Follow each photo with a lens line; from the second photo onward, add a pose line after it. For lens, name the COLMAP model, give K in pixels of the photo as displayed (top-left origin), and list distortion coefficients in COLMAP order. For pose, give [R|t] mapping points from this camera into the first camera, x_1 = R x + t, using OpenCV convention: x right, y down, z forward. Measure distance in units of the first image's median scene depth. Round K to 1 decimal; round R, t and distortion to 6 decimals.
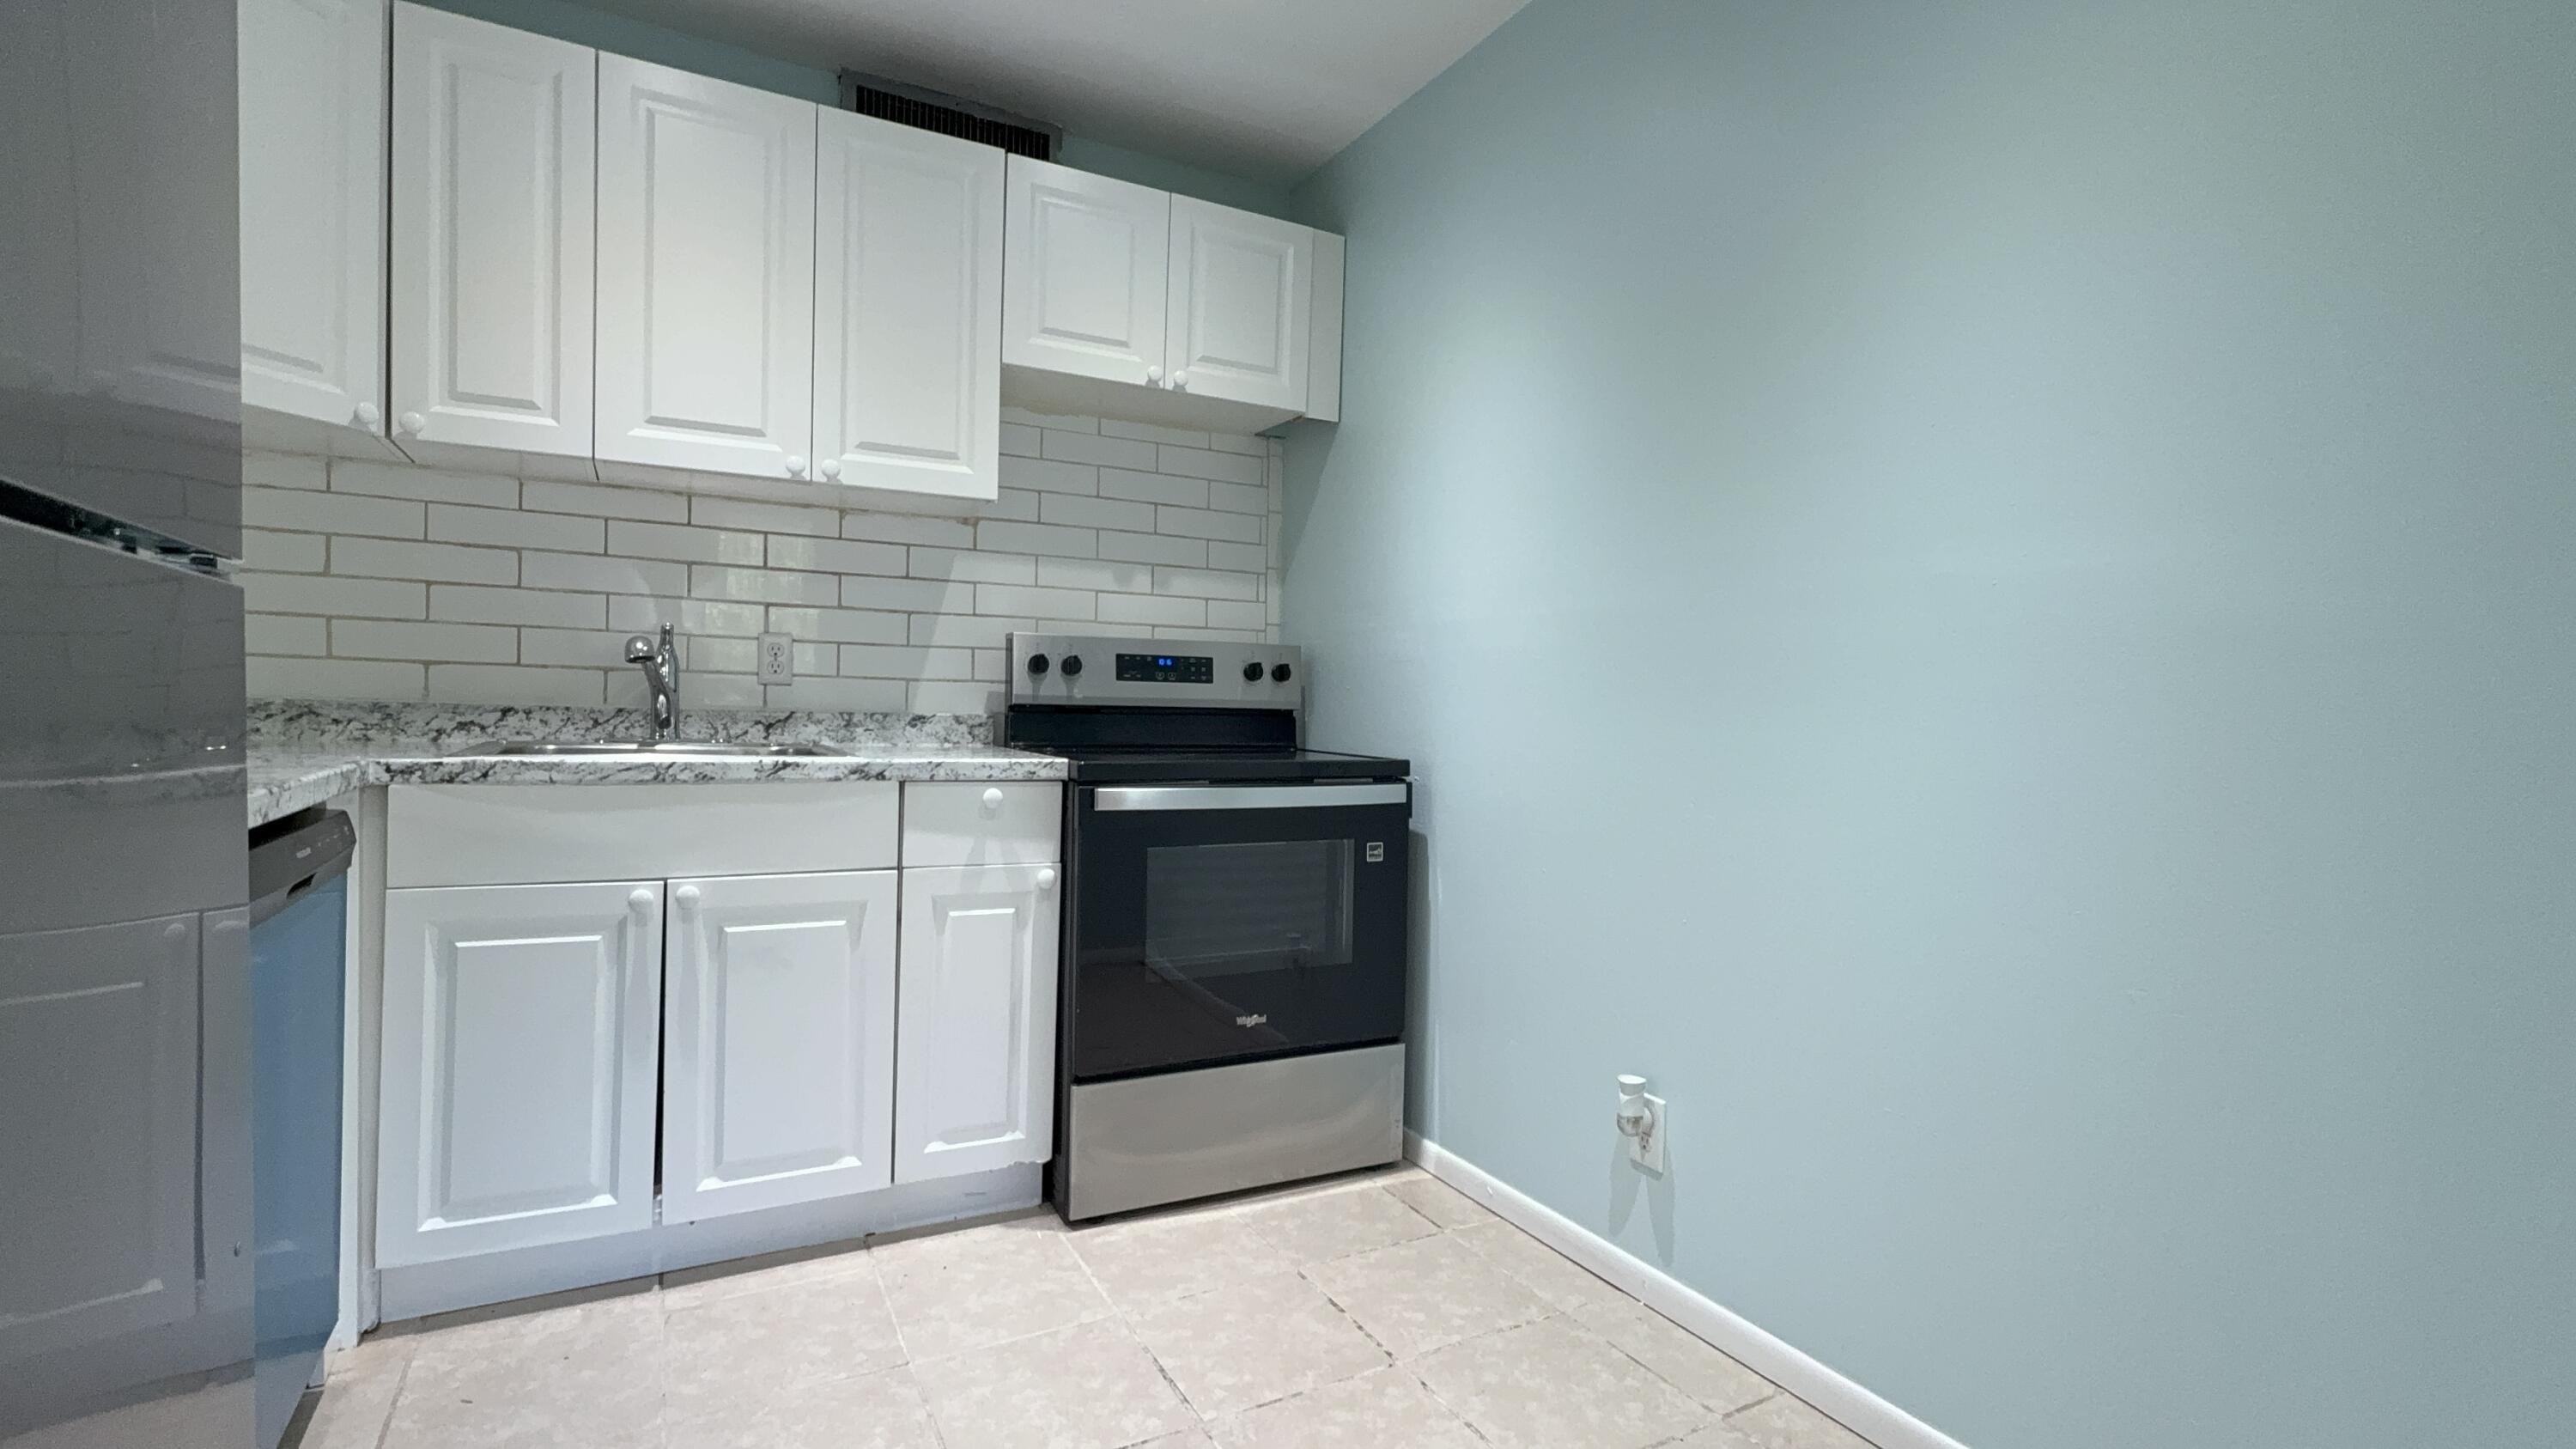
lens RADIAL K [[1185.3, 0, 1286.1], [0, 1185.3, 734.1], [0, 0, 1]] dist [-0.001209, 0.000074]
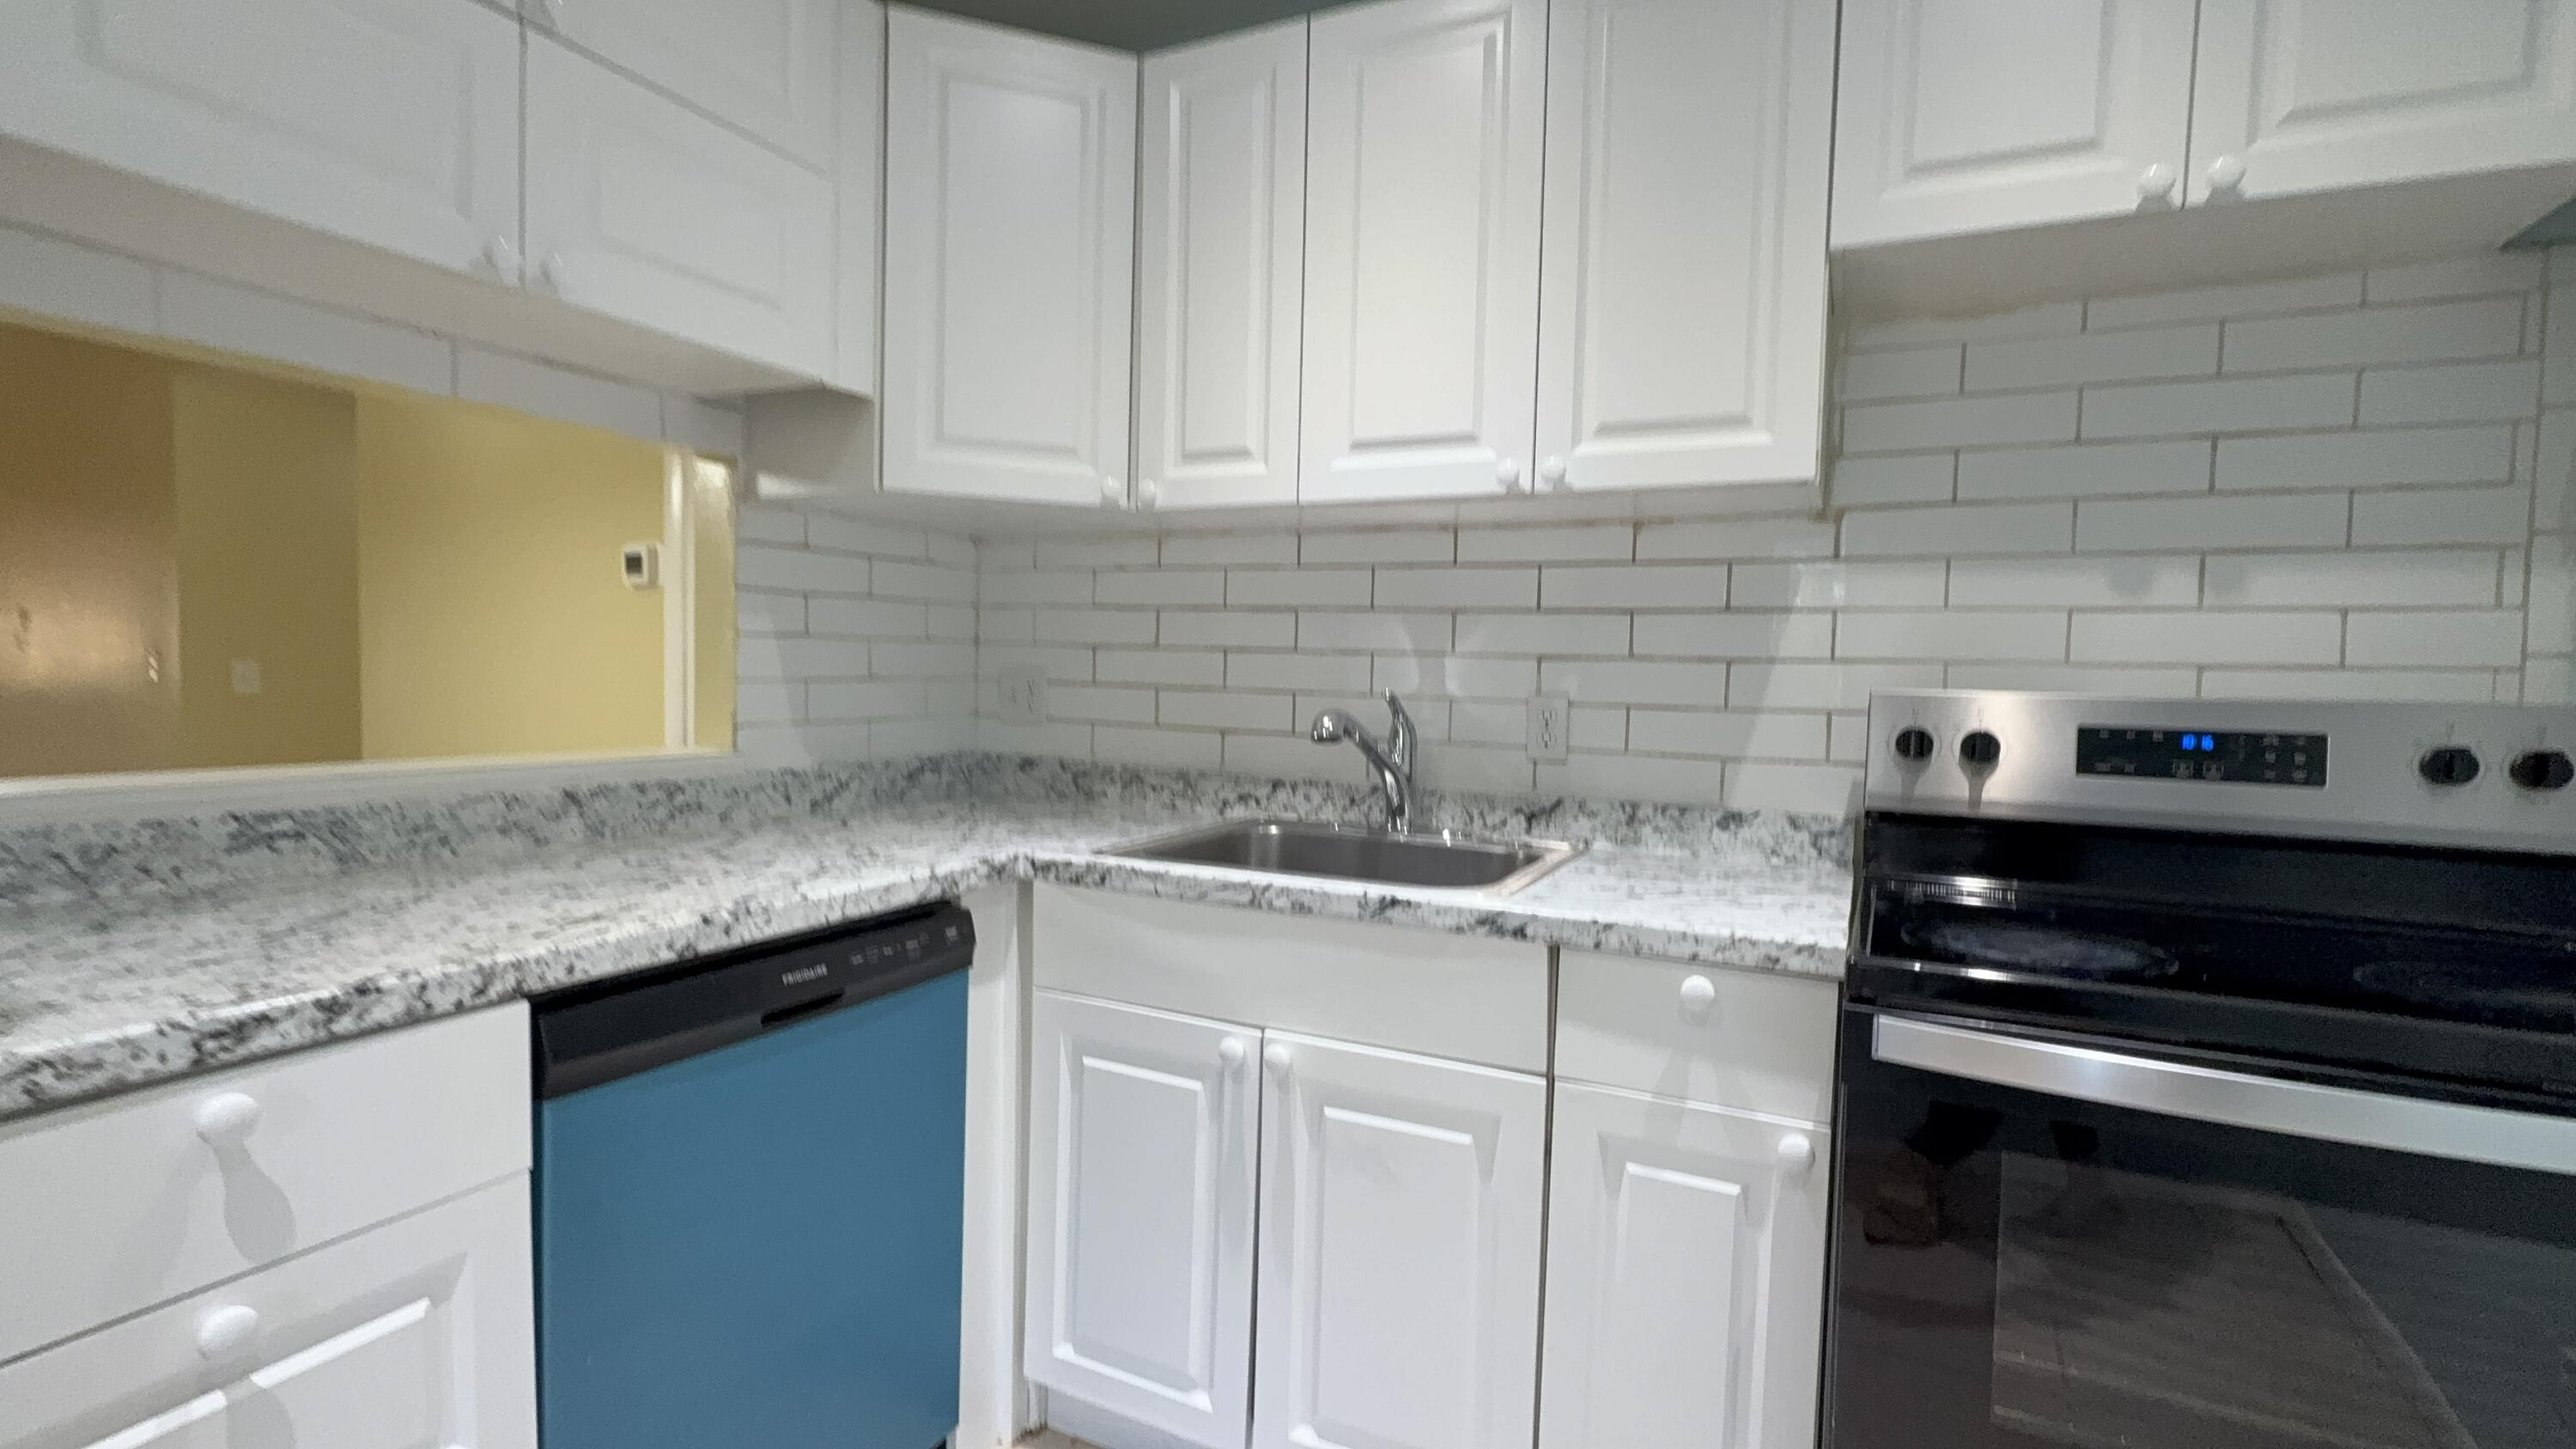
lens RADIAL K [[1181.9, 0, 1276.8], [0, 1181.9, 734.7], [0, 0, 1]] dist [-0.002215, 0.001444]
pose [[0.588482, 0.028250, -0.808016, 0.097182], [-0.031185, 0.999439, 0.012230, -0.073248], [0.807909, 0.018001, 0.589033, 0.474193]]
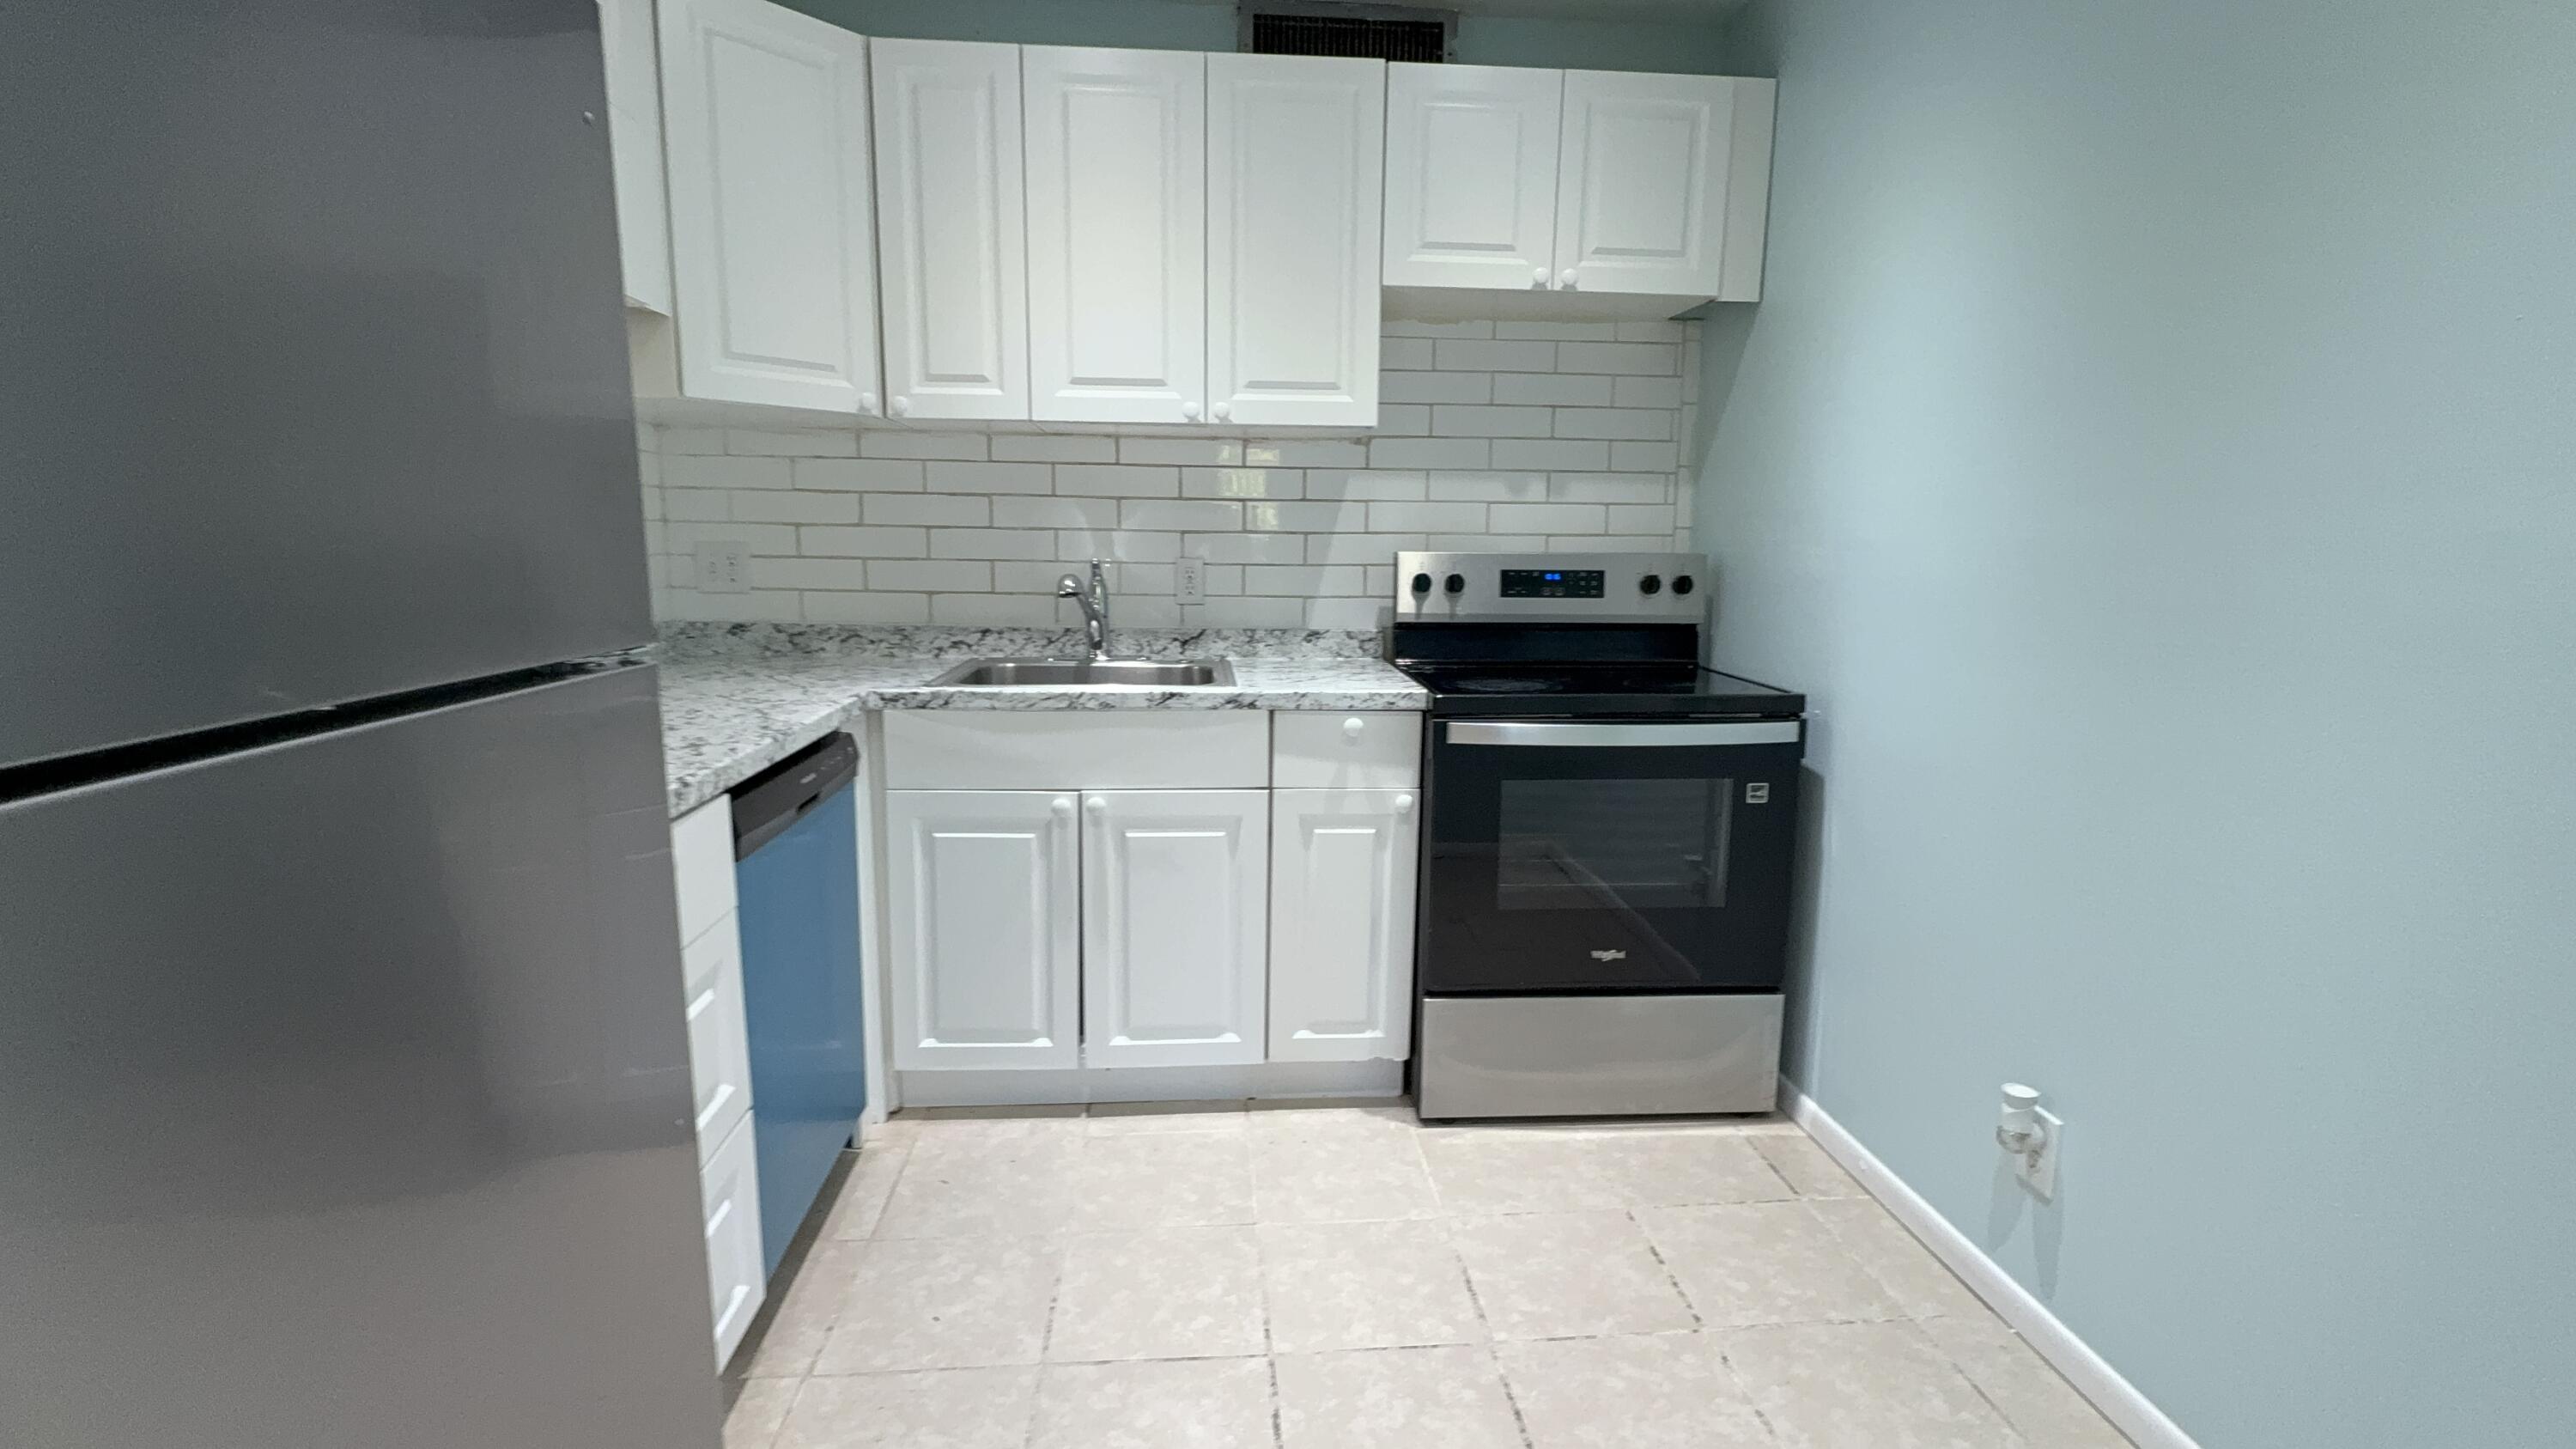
lens RADIAL K [[1181.9, 0, 1276.8], [0, 1181.9, 734.7], [0, 0, 1]] dist [-0.002215, 0.001444]
pose [[0.912535, 0.050203, -0.405905, 0.116442], [0.003570, 0.991423, 0.130646, -0.075718], [0.408982, -0.120669, 0.904529, 0.015783]]
